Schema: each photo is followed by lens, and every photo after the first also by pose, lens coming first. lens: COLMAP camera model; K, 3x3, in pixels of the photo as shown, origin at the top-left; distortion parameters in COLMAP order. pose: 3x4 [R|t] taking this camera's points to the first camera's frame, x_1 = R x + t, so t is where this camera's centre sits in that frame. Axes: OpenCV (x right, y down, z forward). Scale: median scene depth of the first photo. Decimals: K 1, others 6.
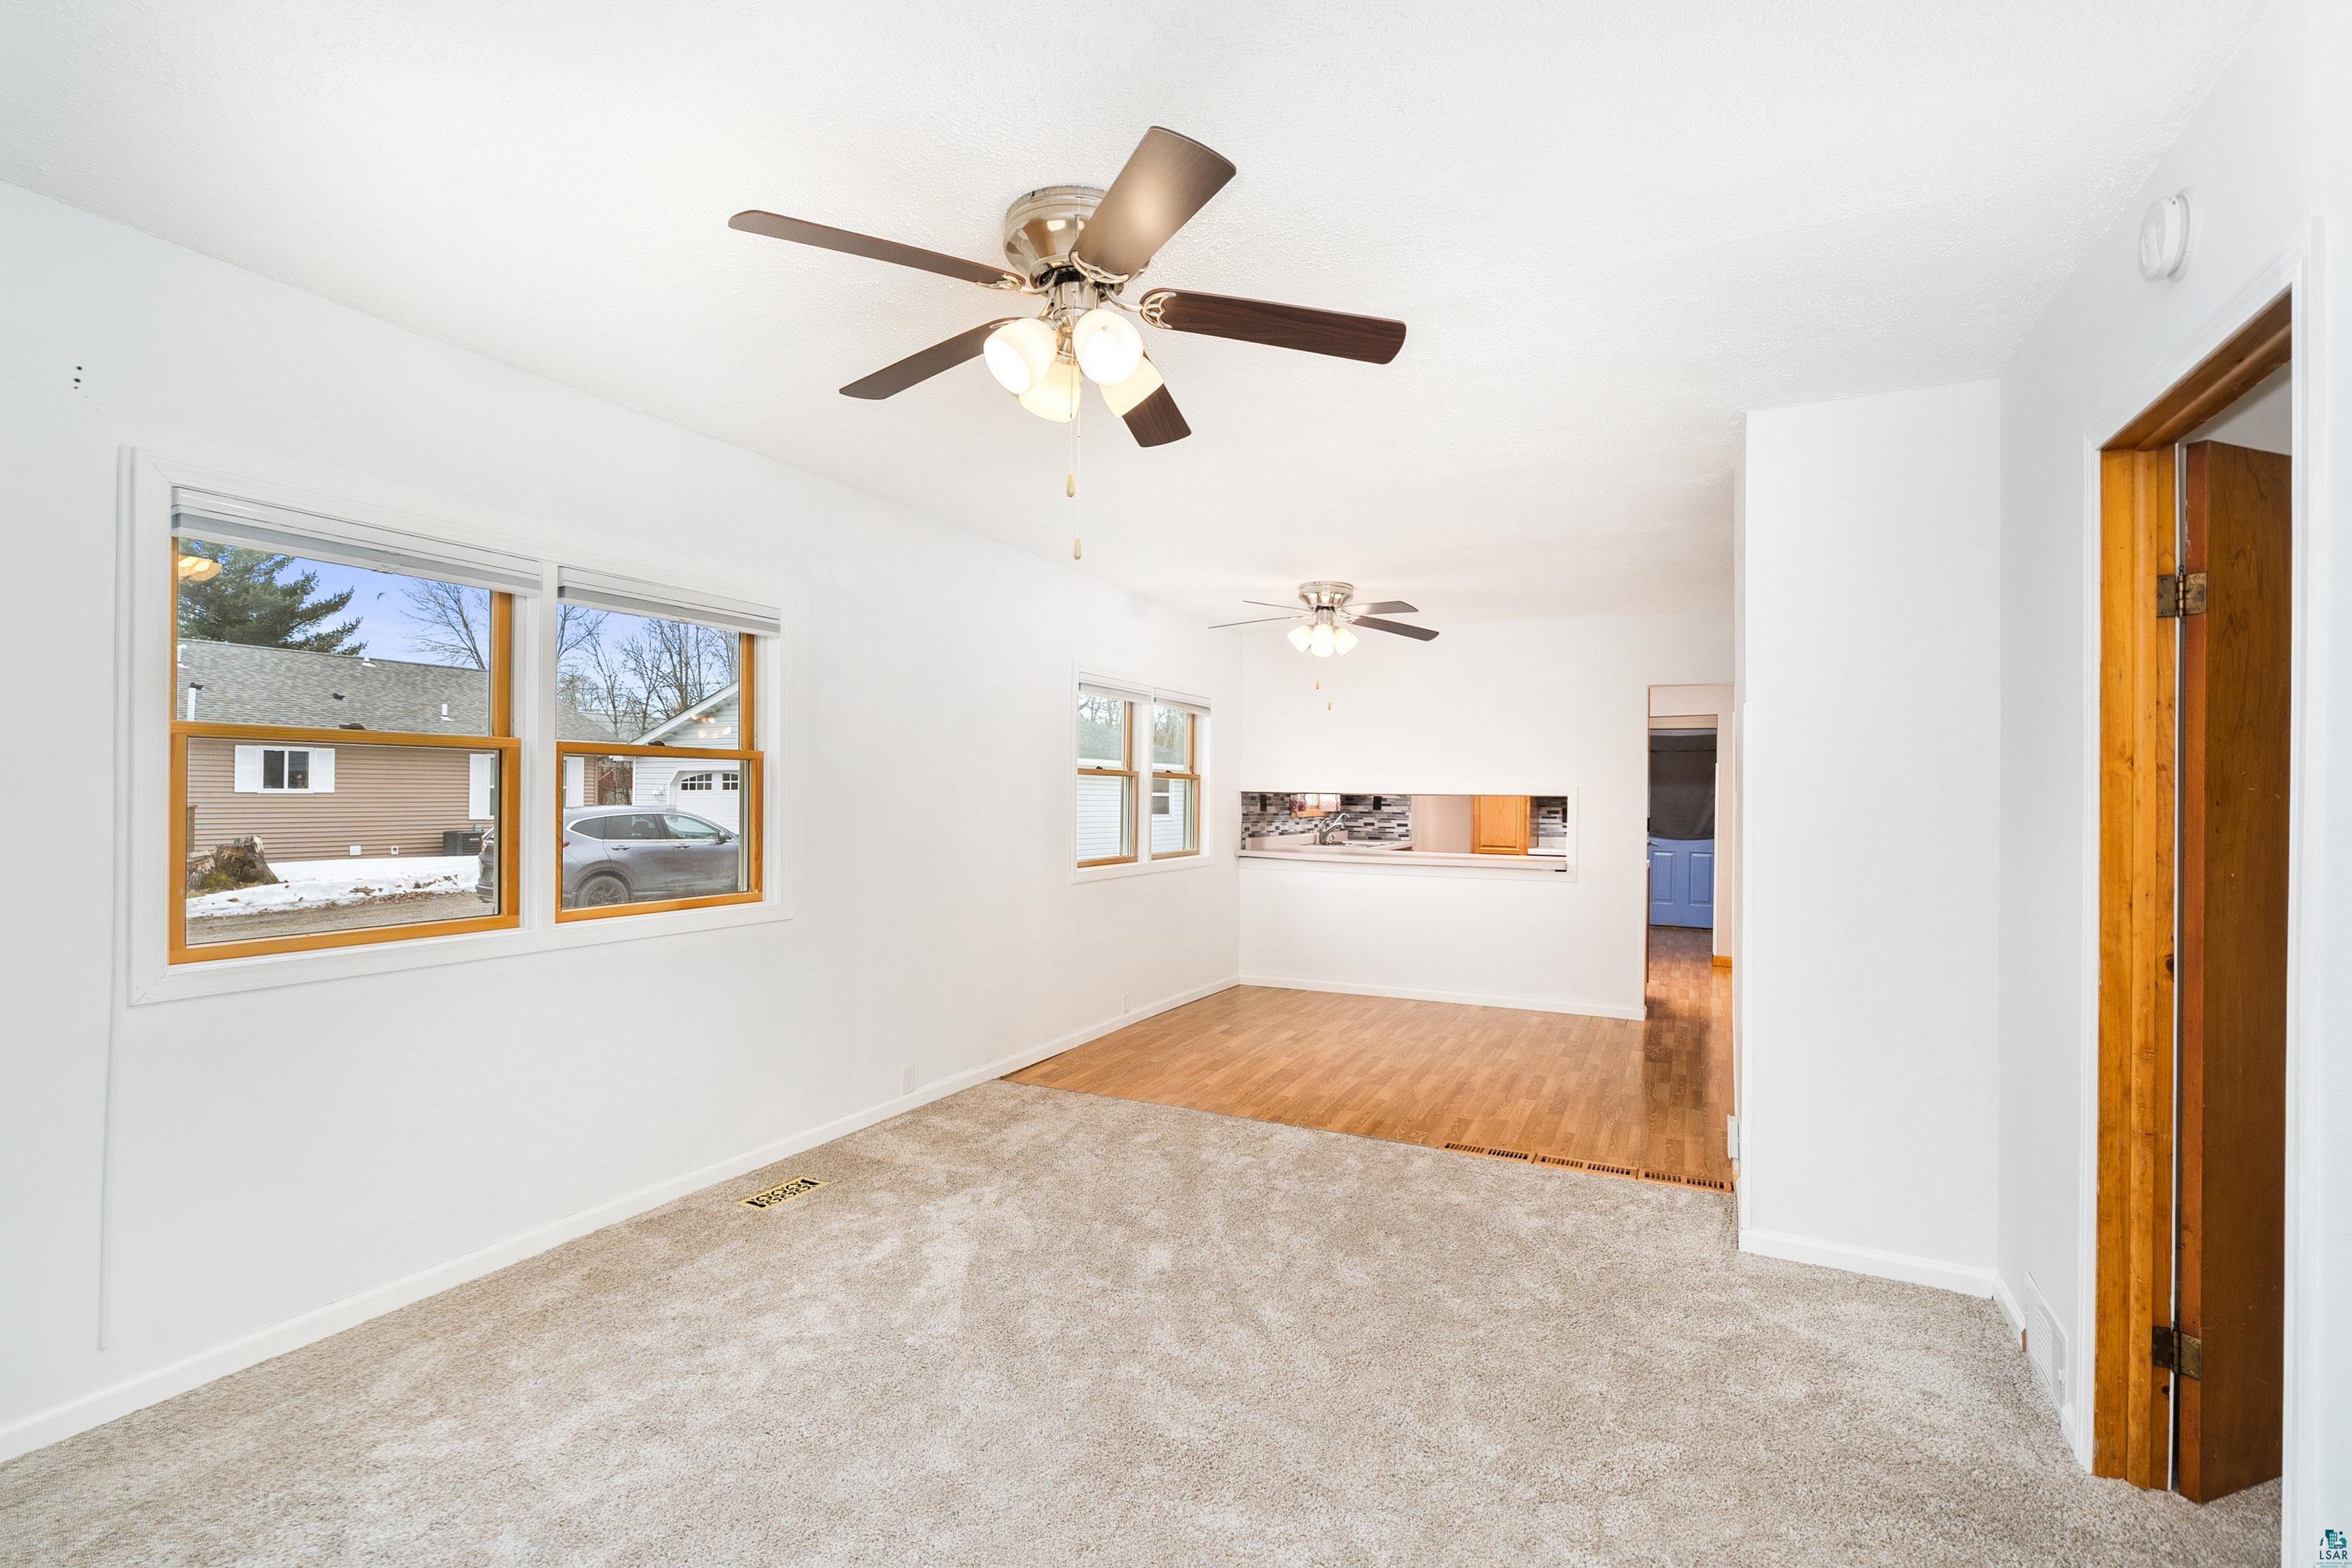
lens RADIAL K [[1051.1, 0, 1191.5], [0, 1051.1, 797.7], [0, 0, 1]] dist [-0.003057, -0.000063]
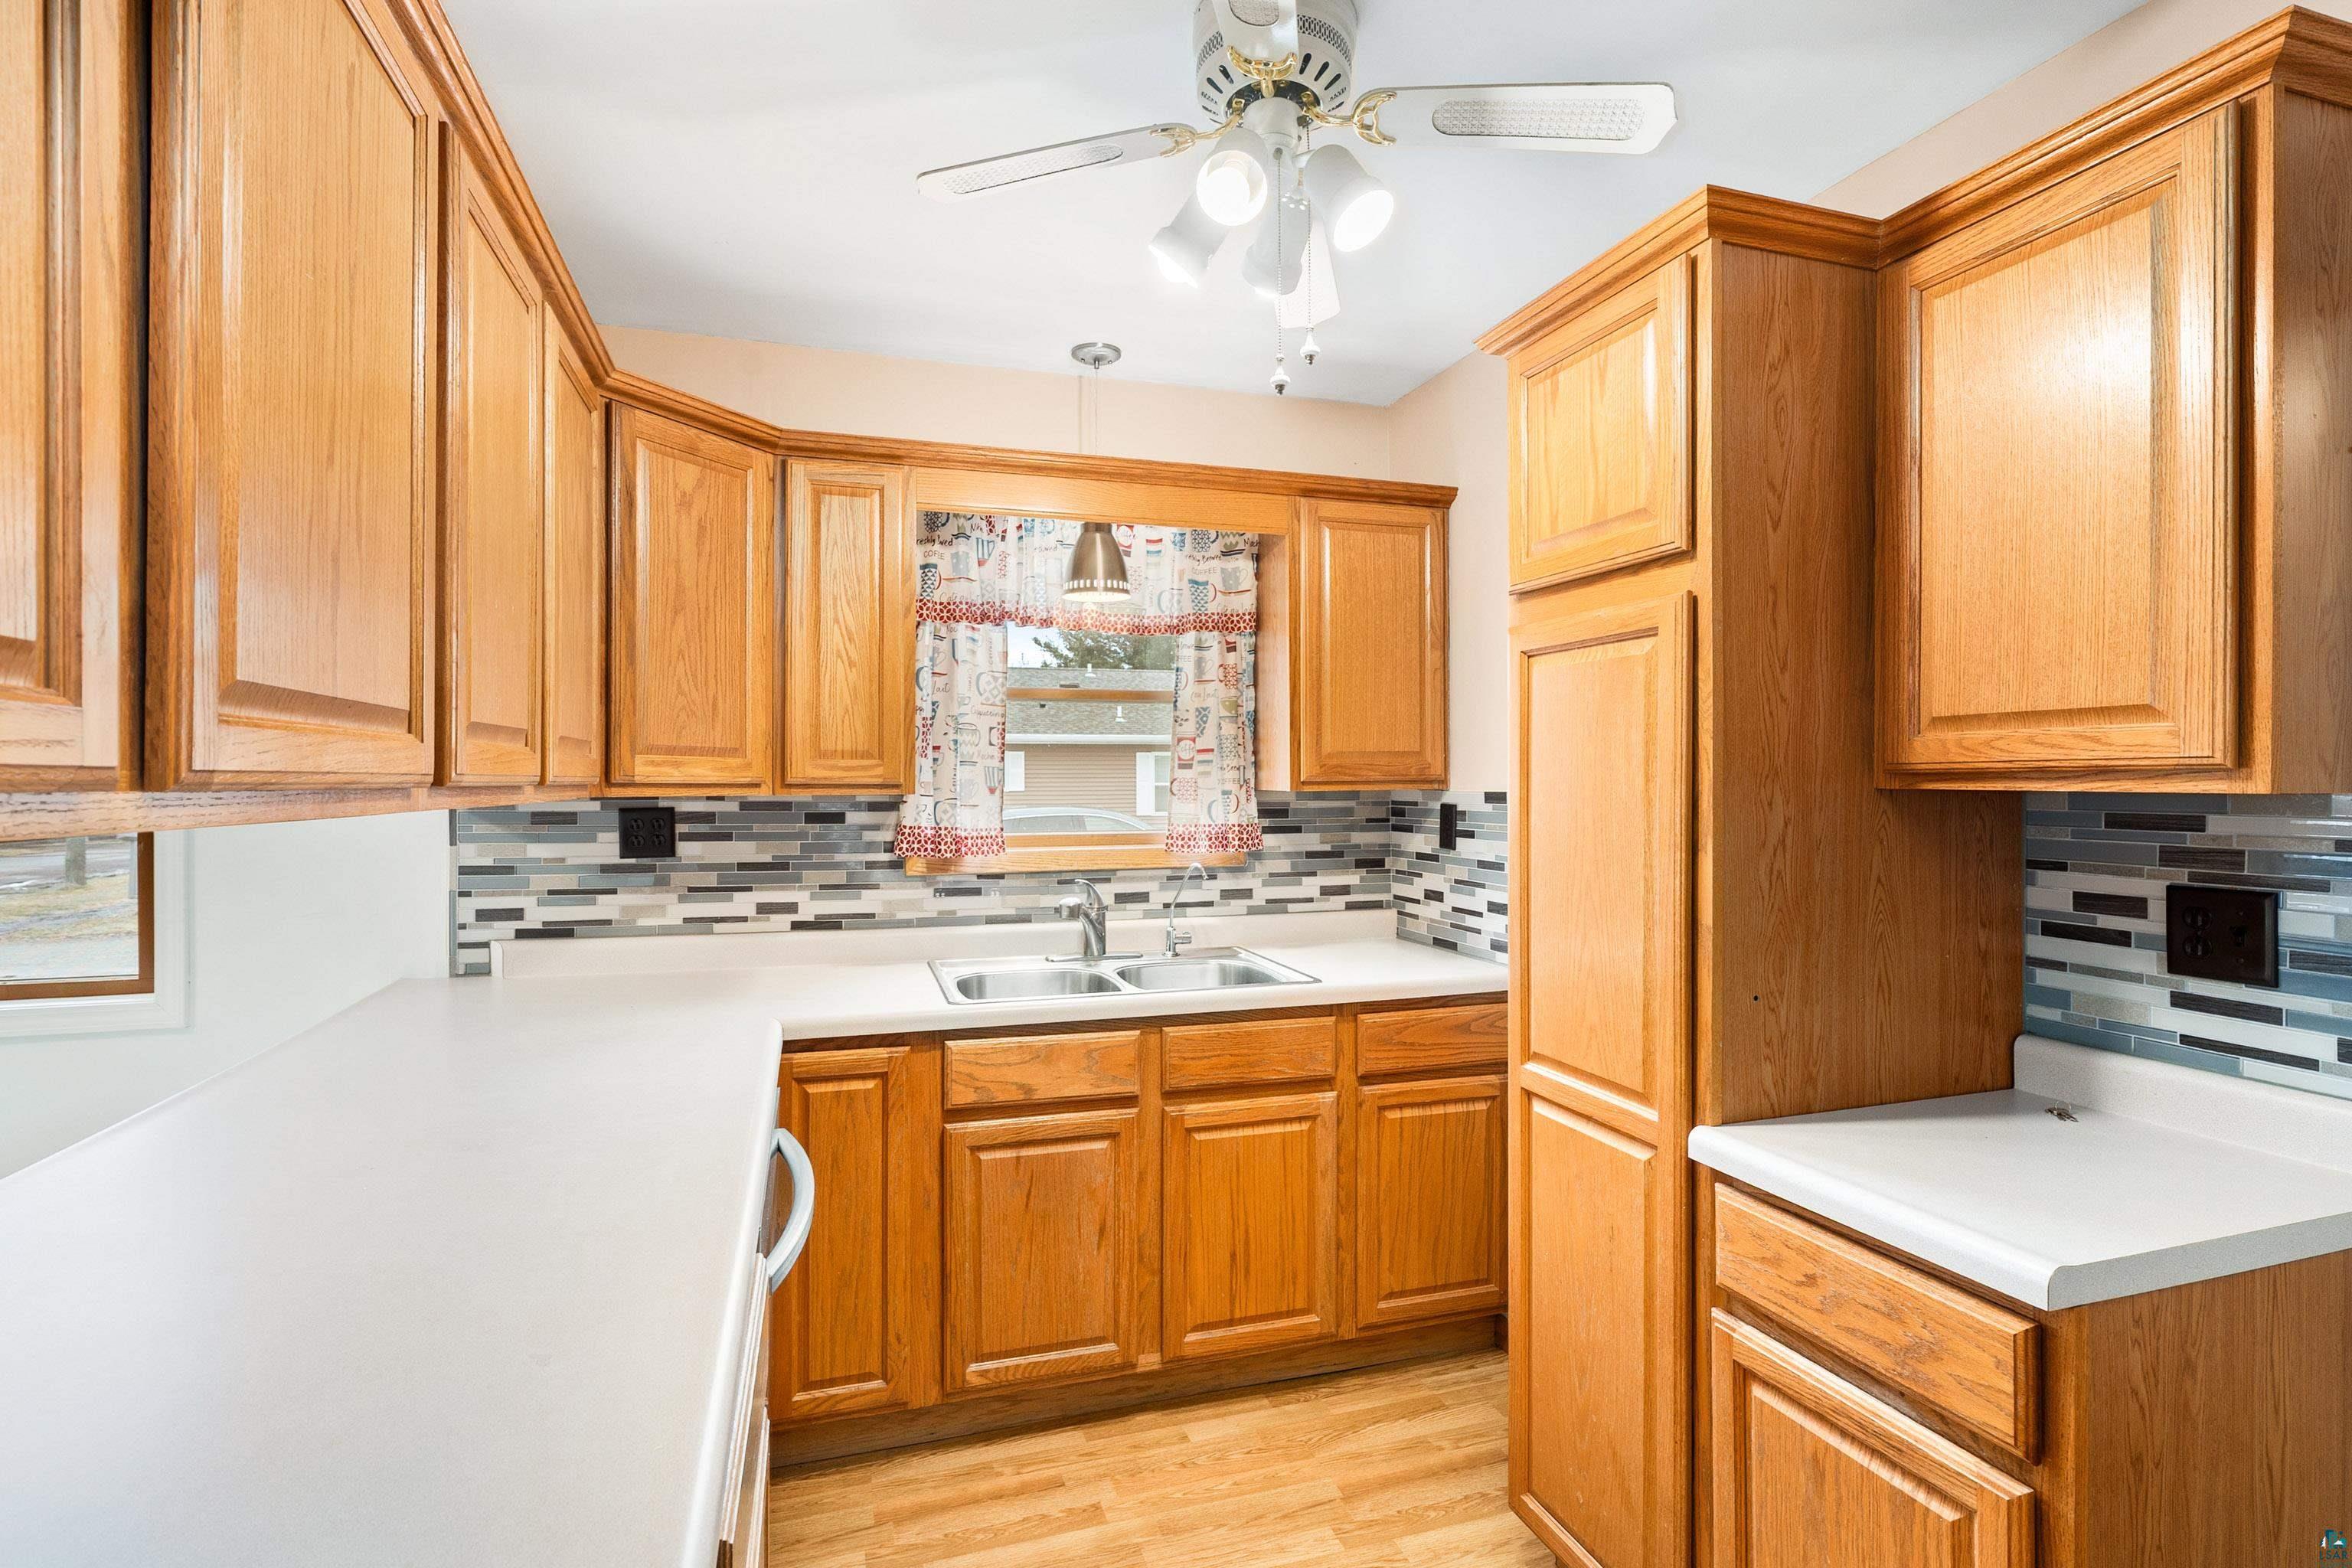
lens RADIAL K [[1097.5, 0, 1178.2], [0, 1097.5, 784.7], [0, 0, 1]] dist [-0.005284, 0.001319]
pose [[0.683971, -0.010399, -0.729435, 0.434881], [0.007166, 0.999946, -0.007536, -0.006127], [0.729474, -0.000073, 0.684009, 0.907884]]
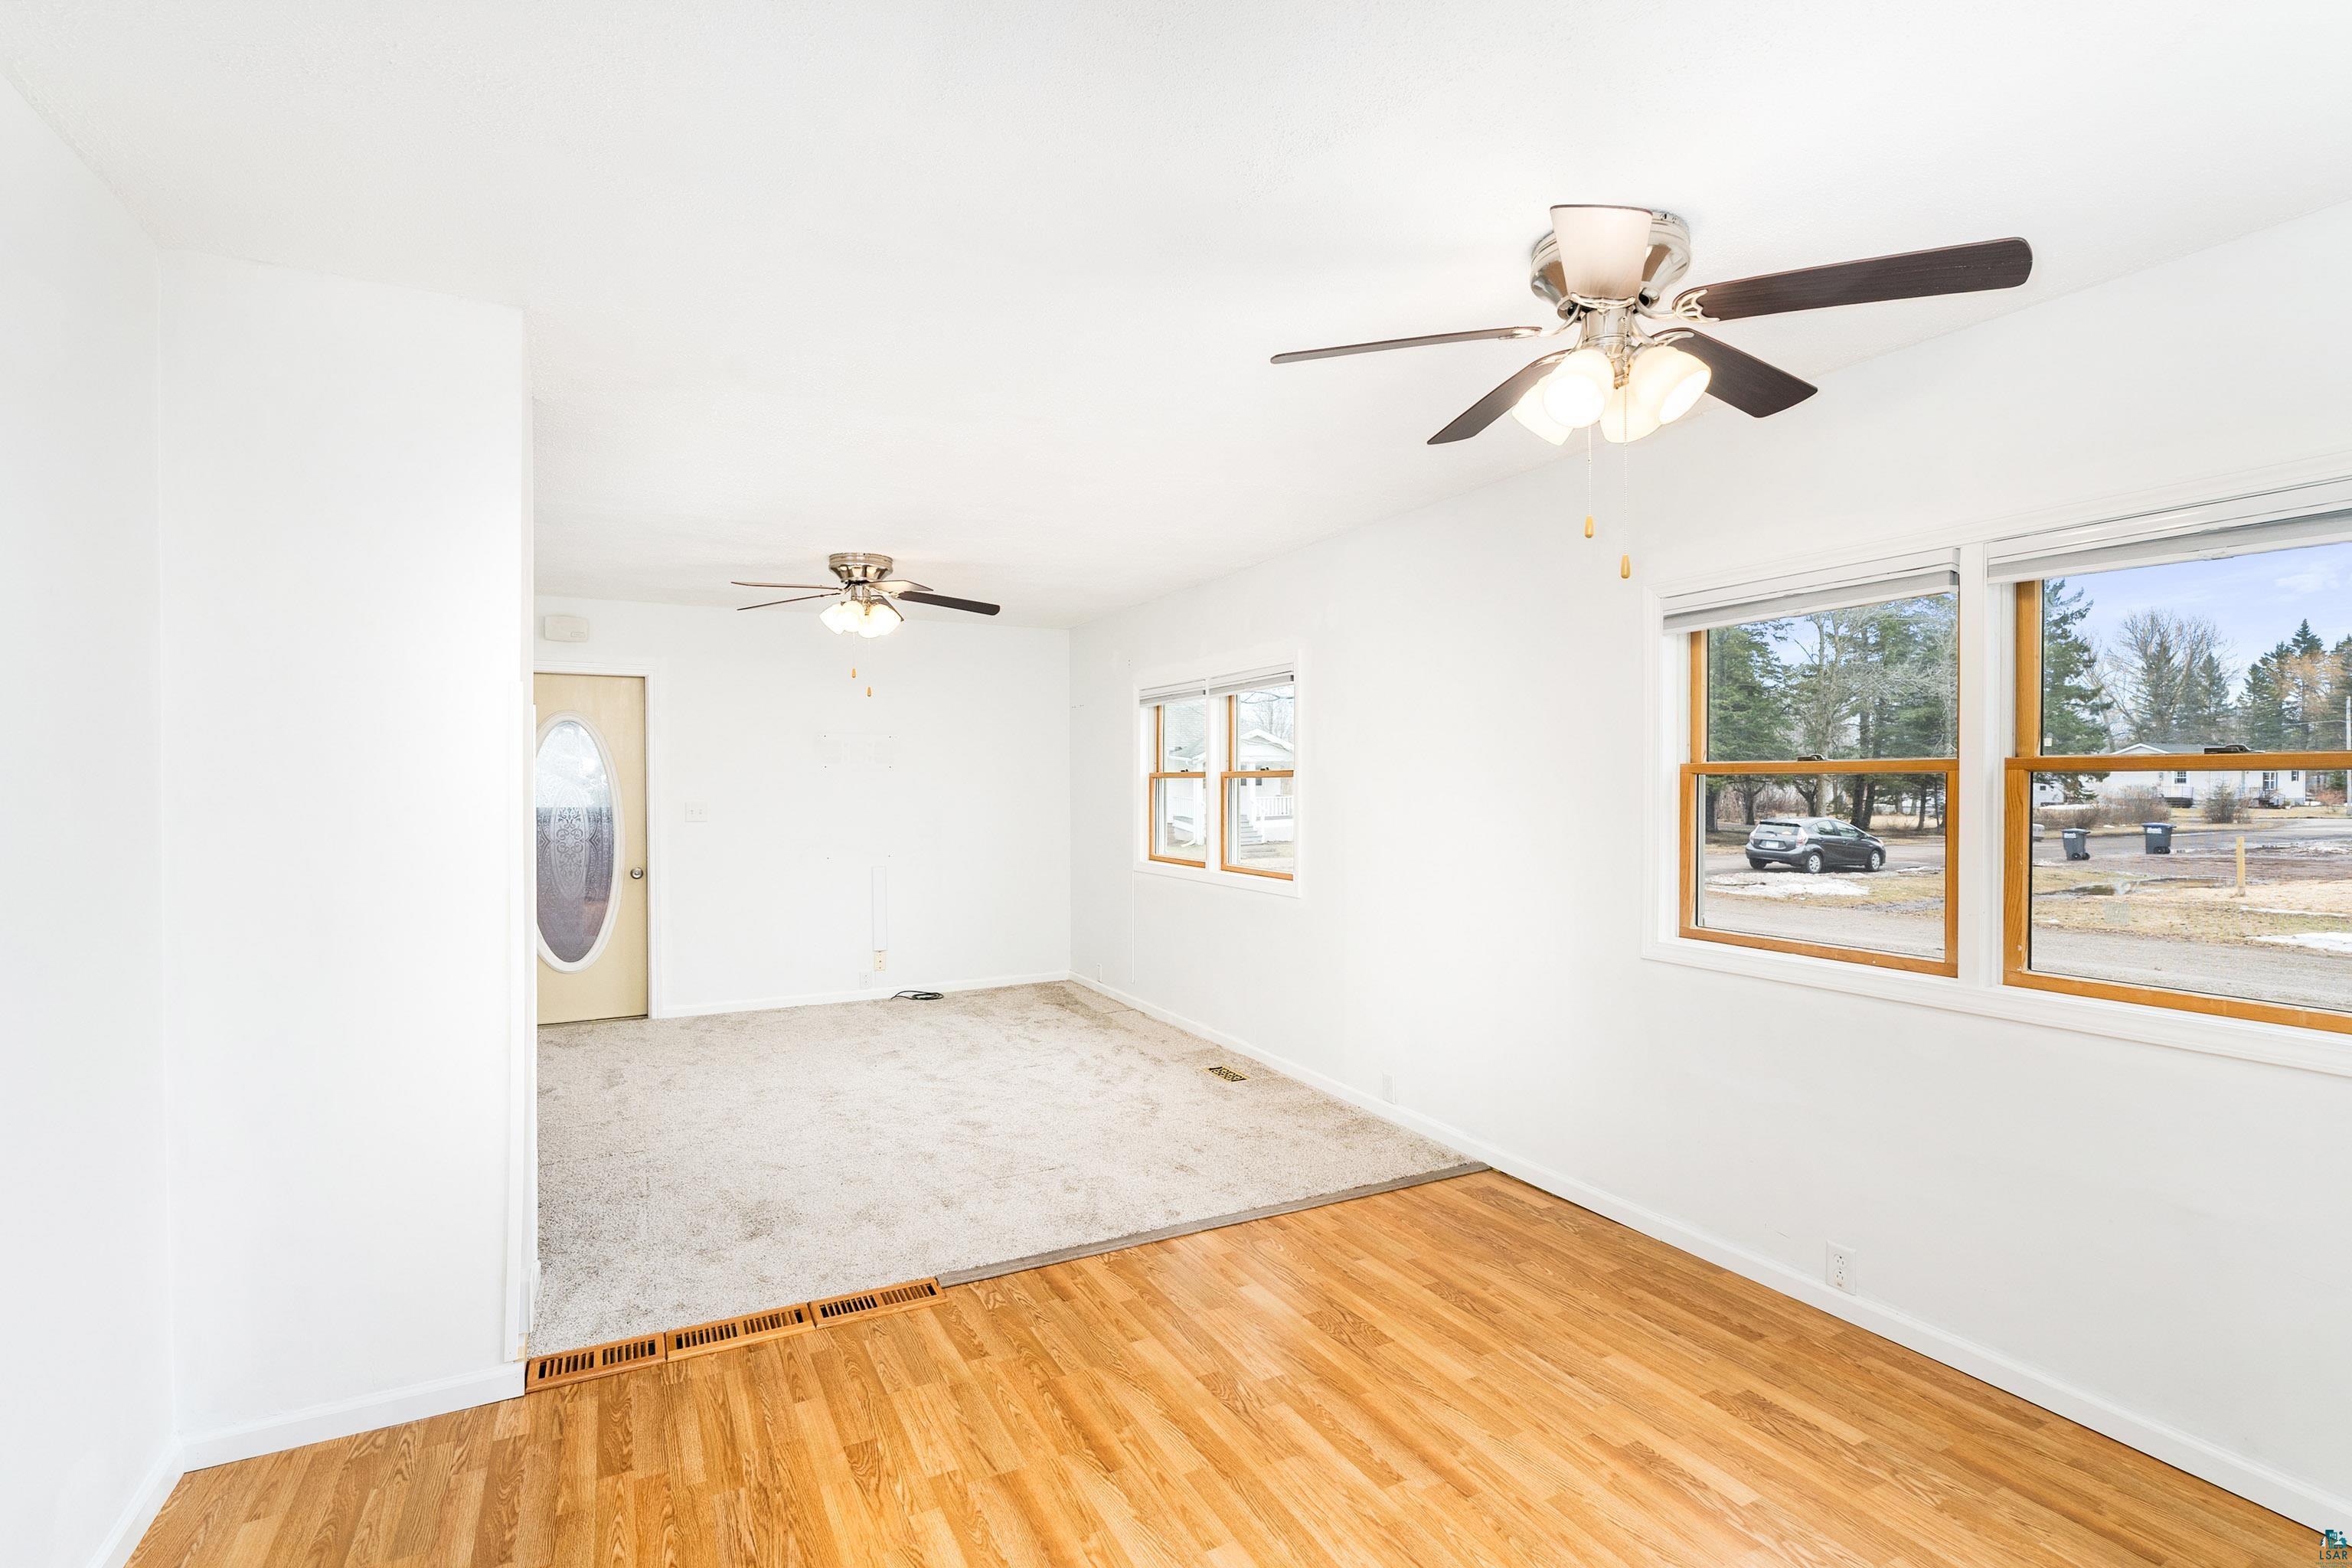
lens RADIAL K [[1077.9, 0, 1181.1], [0, 1077.9, 814.5], [0, 0, 1]] dist [-0.001413, 0.000335]
pose [[-0.596171, 0.010802, -0.802785, 0.379267], [-0.009400, 0.999747, 0.020433, -0.008283], [0.802803, 0.019728, -0.595918, 0.811264]]
